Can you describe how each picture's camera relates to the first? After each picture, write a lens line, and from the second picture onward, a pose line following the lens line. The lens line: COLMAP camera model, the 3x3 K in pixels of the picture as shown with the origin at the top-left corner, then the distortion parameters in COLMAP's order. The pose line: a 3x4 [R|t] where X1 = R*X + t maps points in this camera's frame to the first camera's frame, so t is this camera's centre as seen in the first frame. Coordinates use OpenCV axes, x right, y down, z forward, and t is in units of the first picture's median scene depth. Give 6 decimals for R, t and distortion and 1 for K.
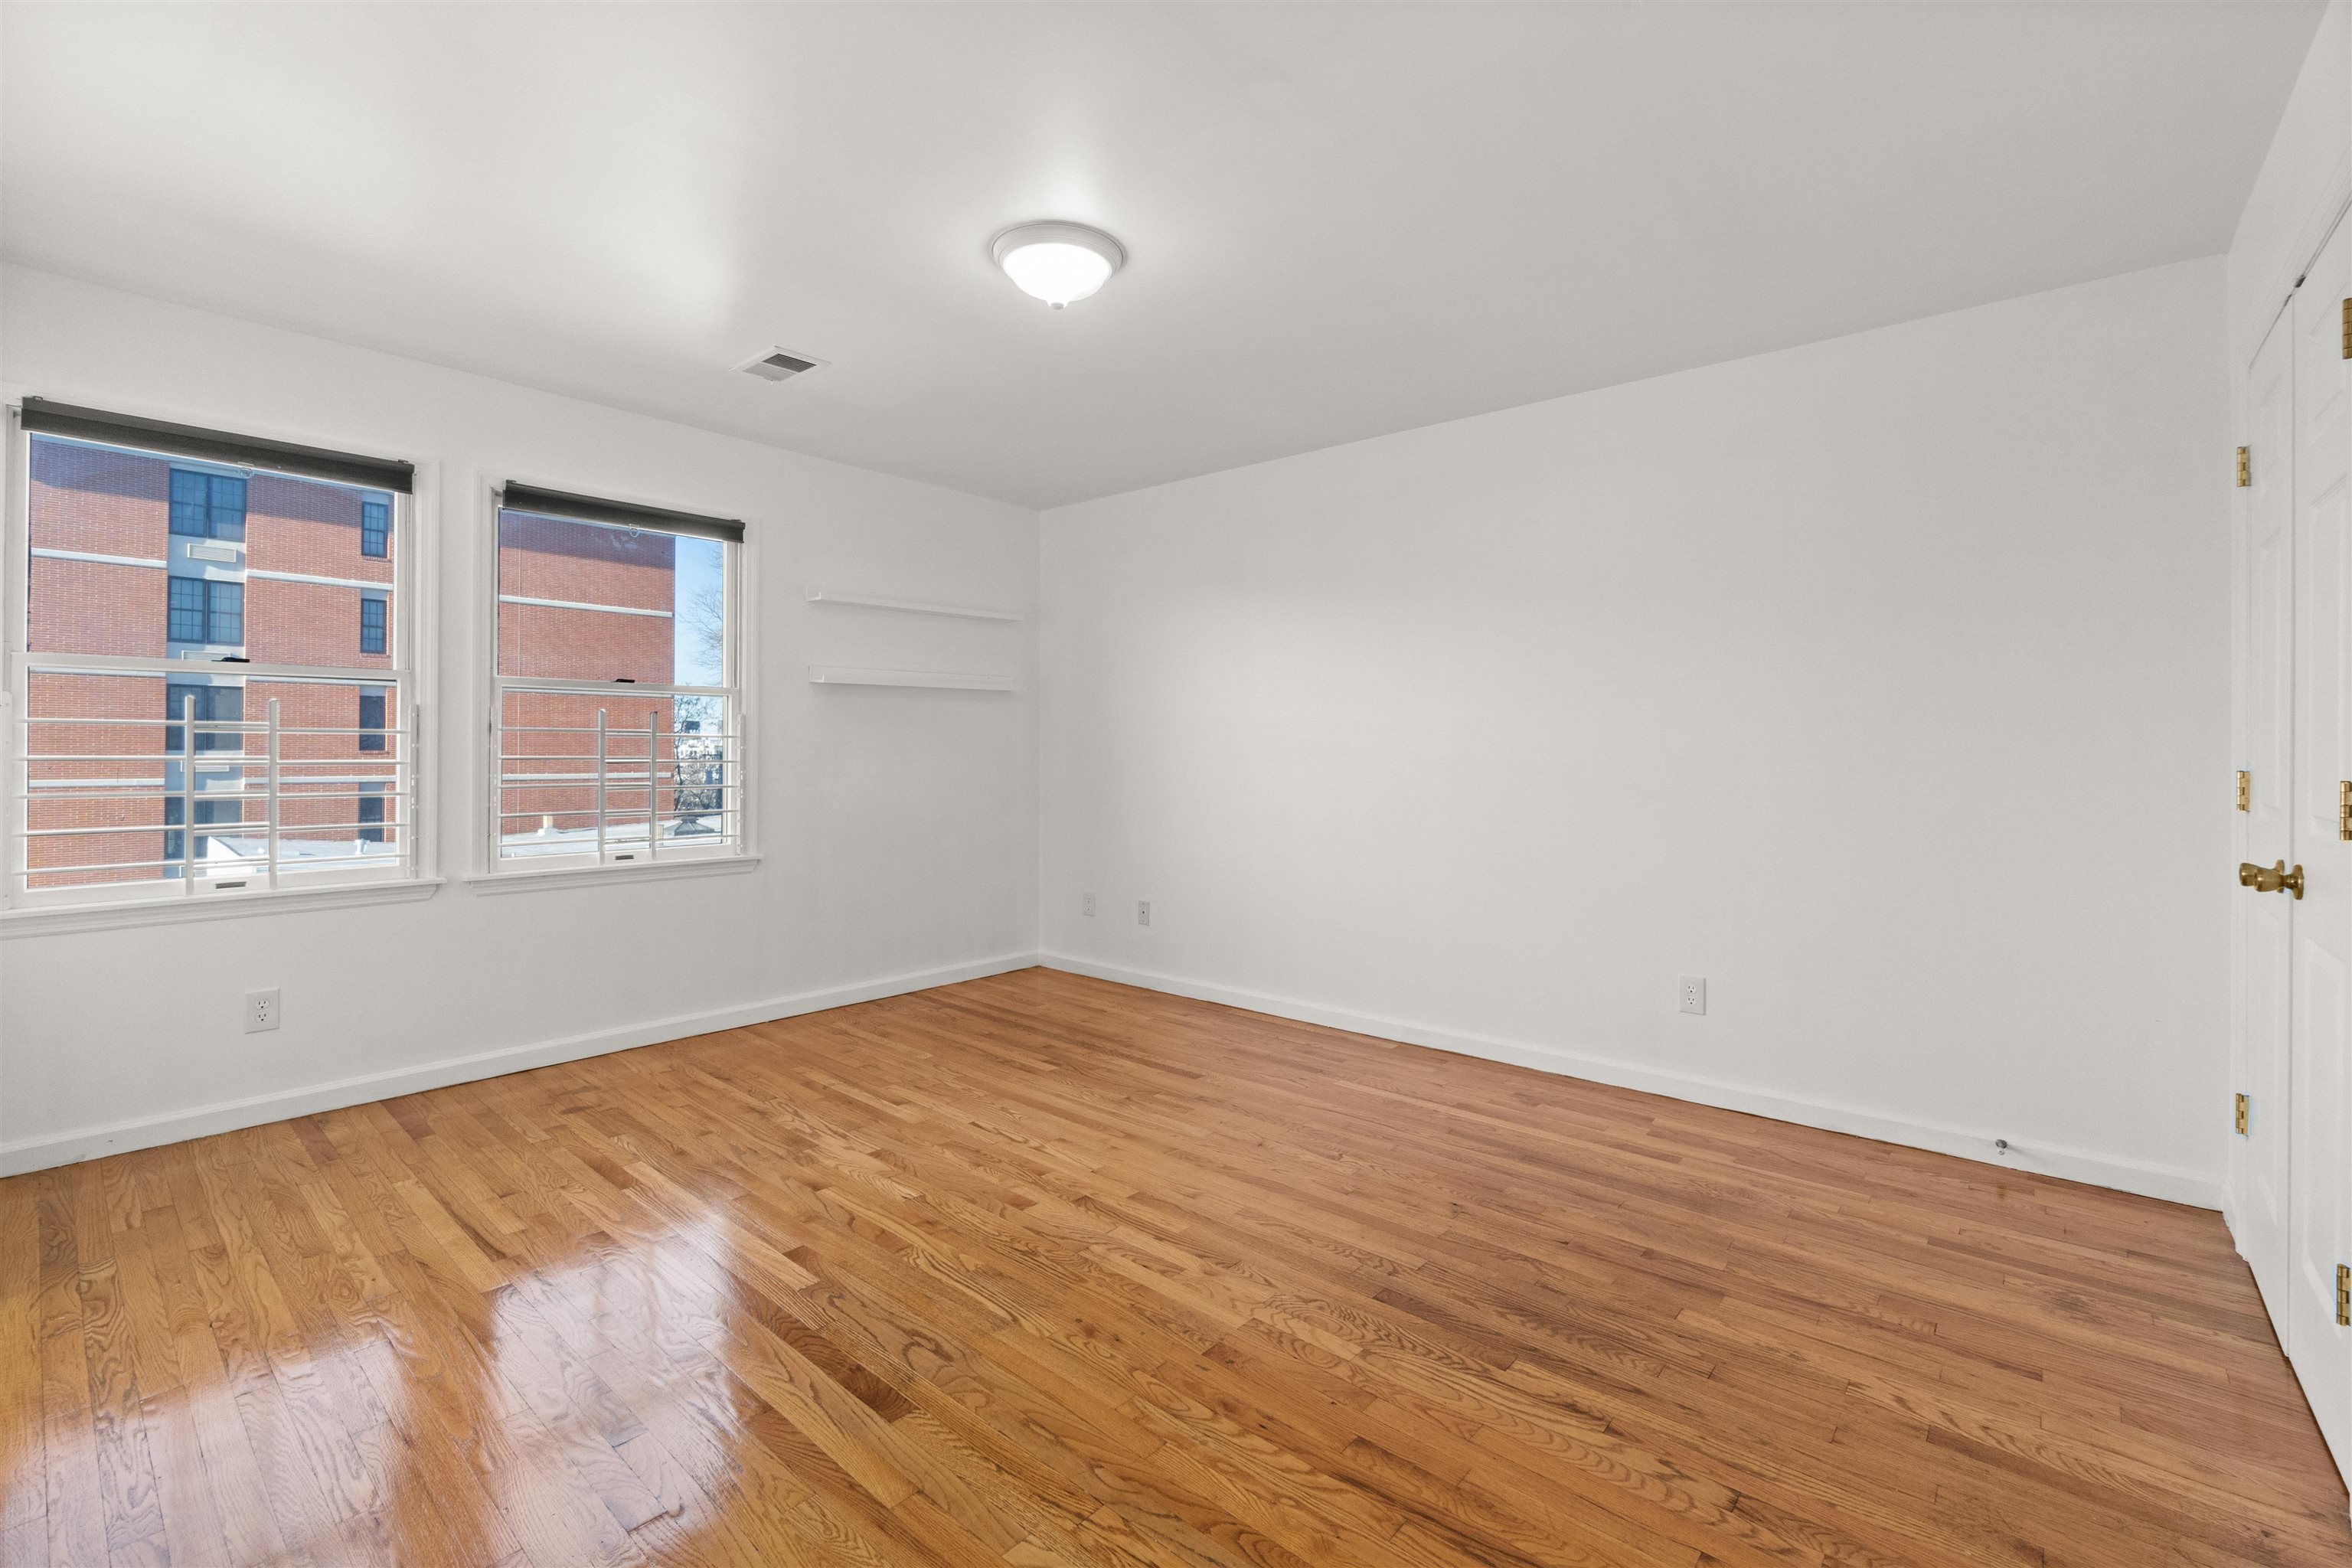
lens RADIAL K [[1015.0, 0, 1141.9], [0, 1015.0, 744.8], [0, 0, 1]] dist [-0.003319, 0.000869]
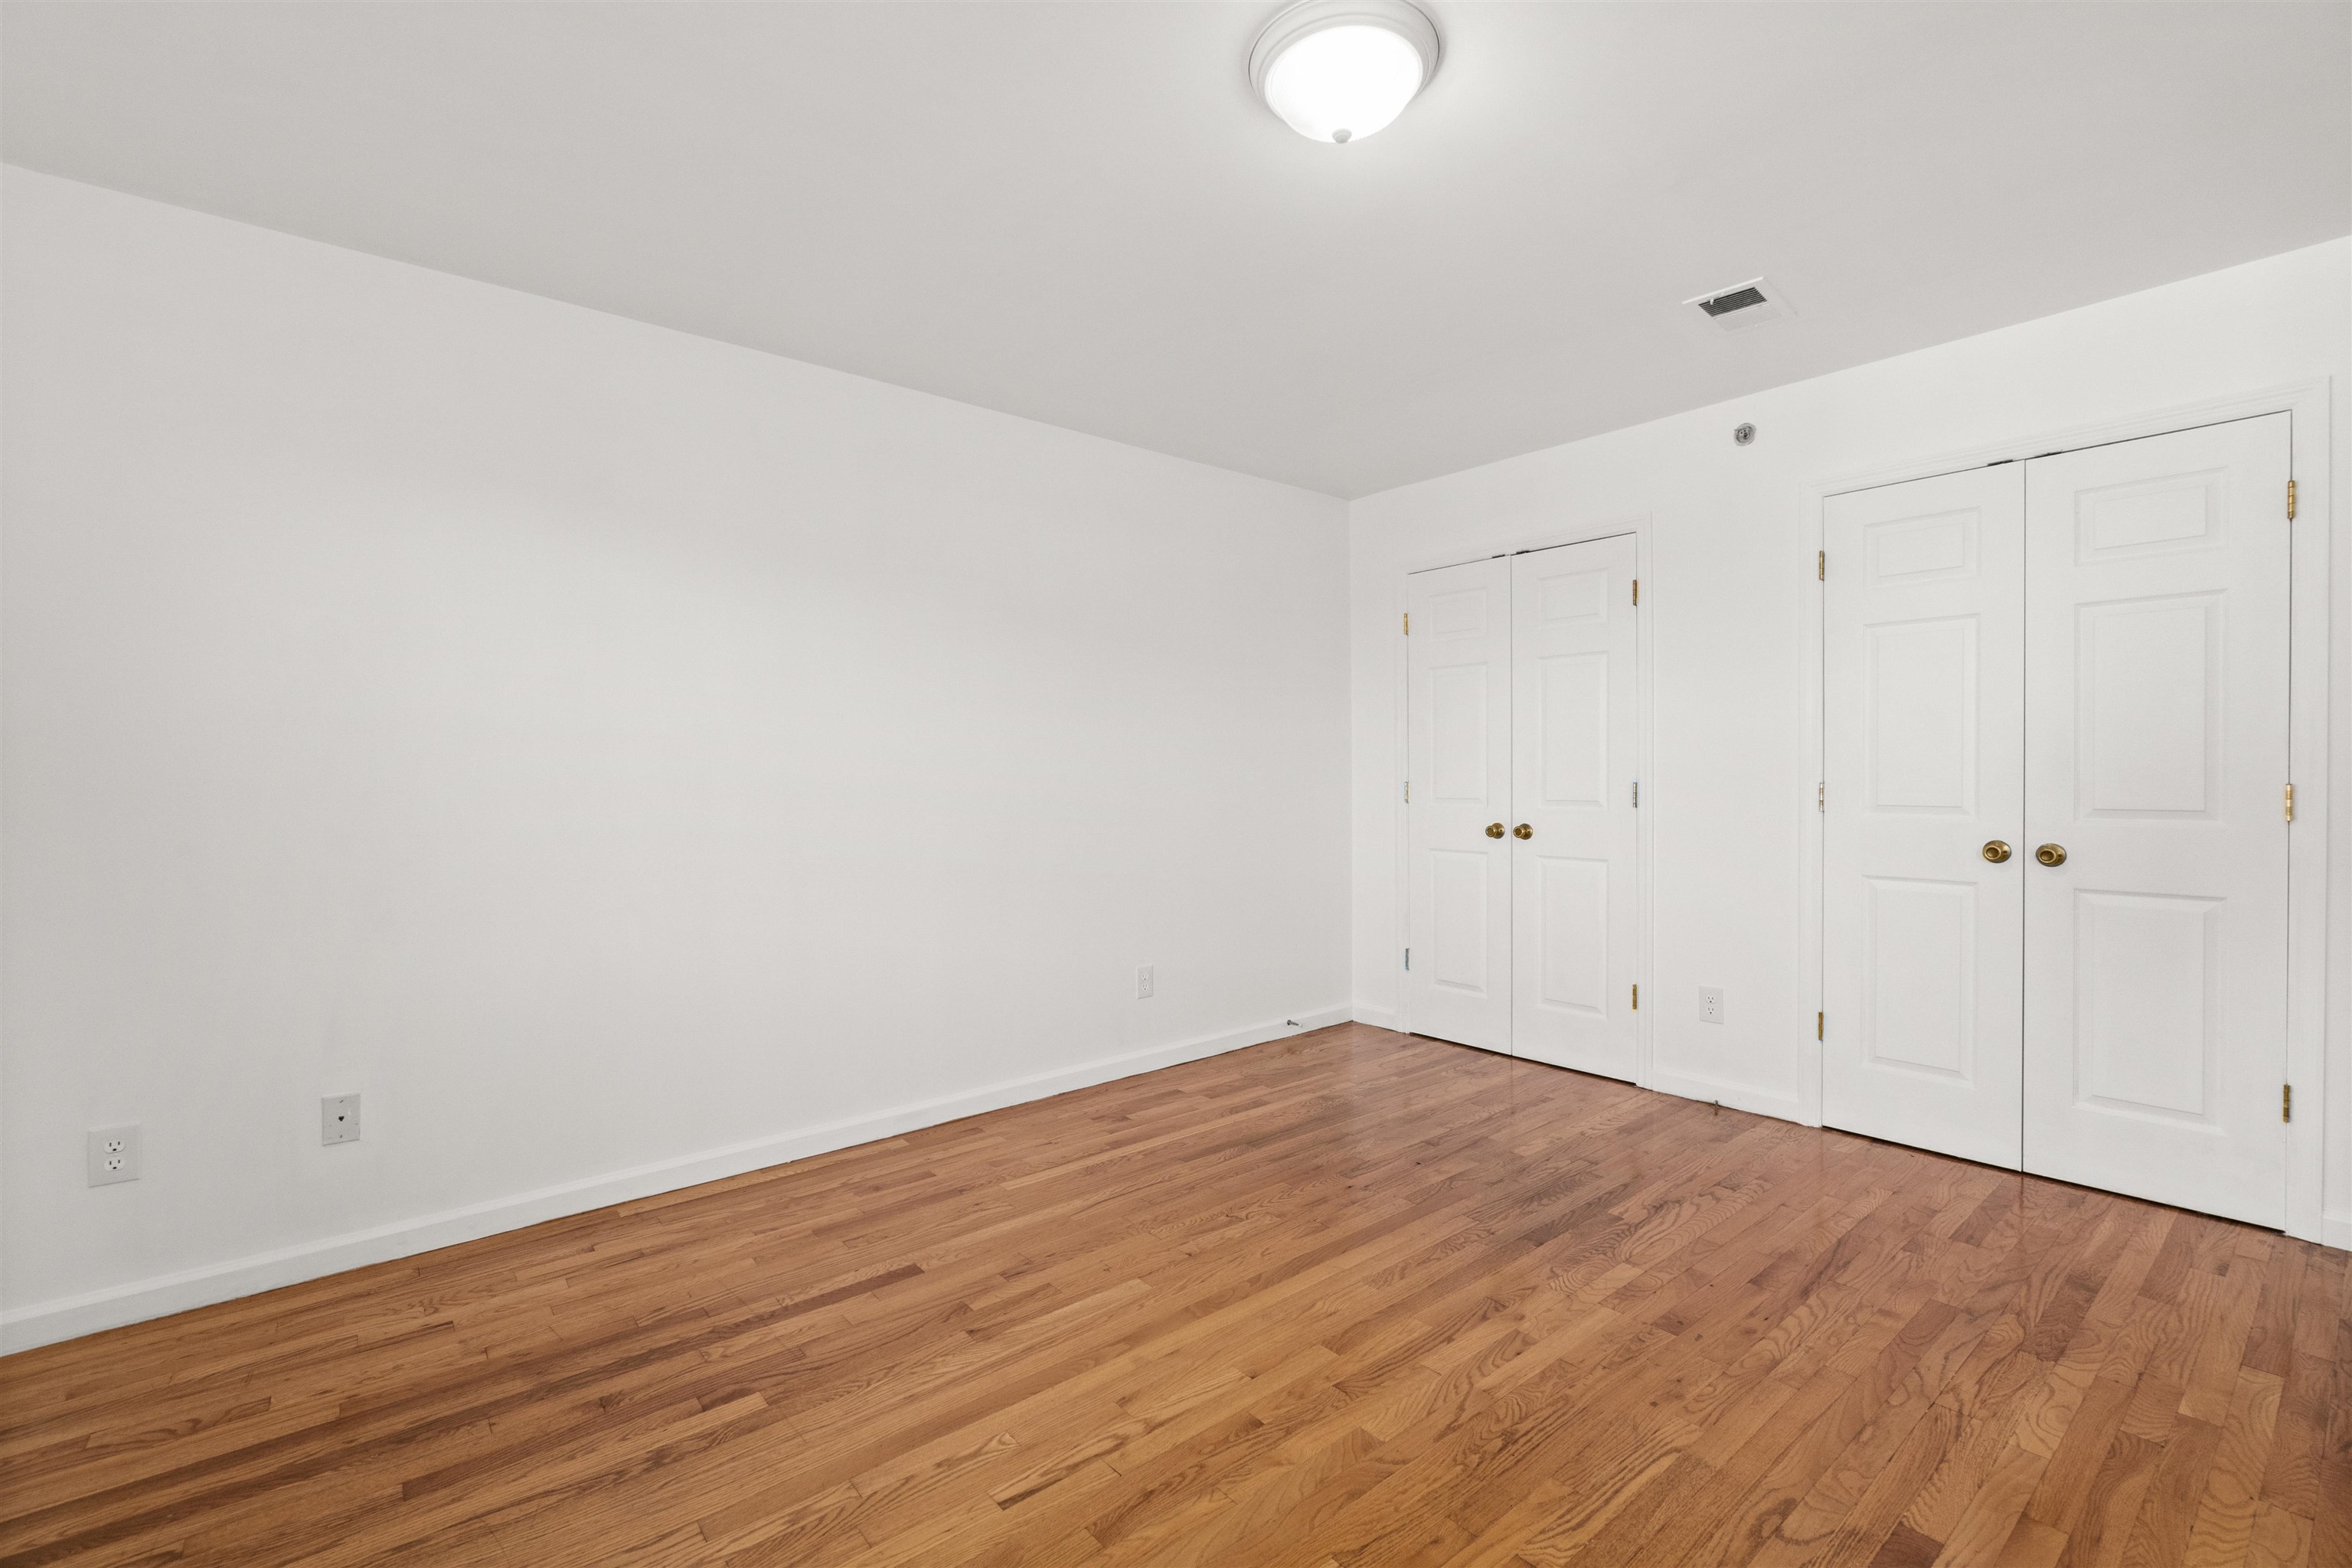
lens RADIAL K [[1015.0, 0, 1184.8], [0, 1015.0, 791.0], [0, 0, 1]] dist [-0.003319, 0.000869]
pose [[0.147305, -0.020612, 0.988876, -0.748322], [0.004144, 0.999787, 0.020222, 0.000889], [-0.989082, 0.001119, 0.147359, 0.952284]]
